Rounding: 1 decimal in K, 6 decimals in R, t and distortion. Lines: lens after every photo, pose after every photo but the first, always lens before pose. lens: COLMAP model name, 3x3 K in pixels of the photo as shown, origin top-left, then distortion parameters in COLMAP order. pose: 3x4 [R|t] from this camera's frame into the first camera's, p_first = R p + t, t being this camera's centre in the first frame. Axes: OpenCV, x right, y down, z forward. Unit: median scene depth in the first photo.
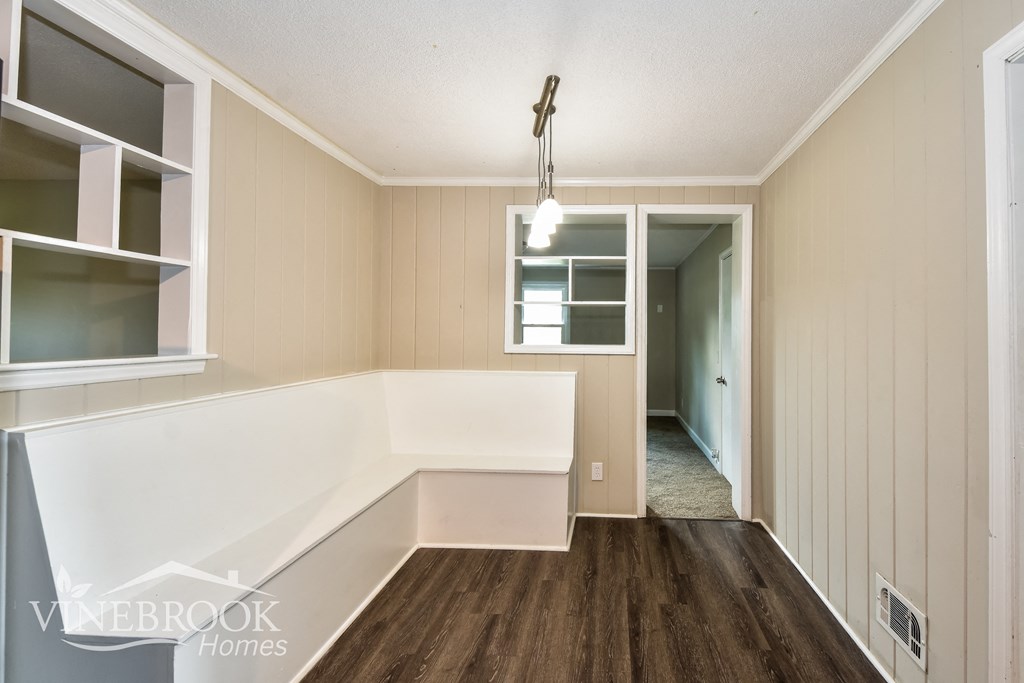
lens RADIAL K [[474.3, 0, 512.3], [0, 474.3, 343.8], [0, 0, 1]] dist [-0.003384, -0.000622]
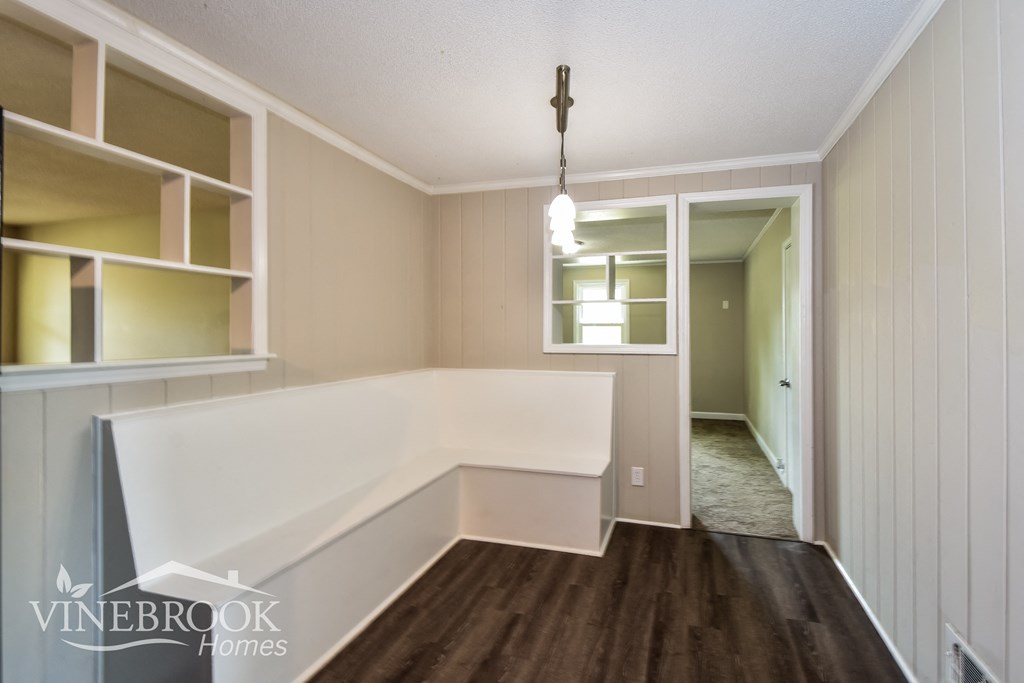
lens RADIAL K [[451.2, 0, 509.8], [0, 451.2, 345.7], [0, 0, 1]] dist [0.002457, -0.007228]
pose [[0.976060, -0.002971, -0.217482, 0.143766], [0.004388, 0.999972, 0.006035, -0.001856], [0.217458, -0.006845, 0.976046, 0.062300]]
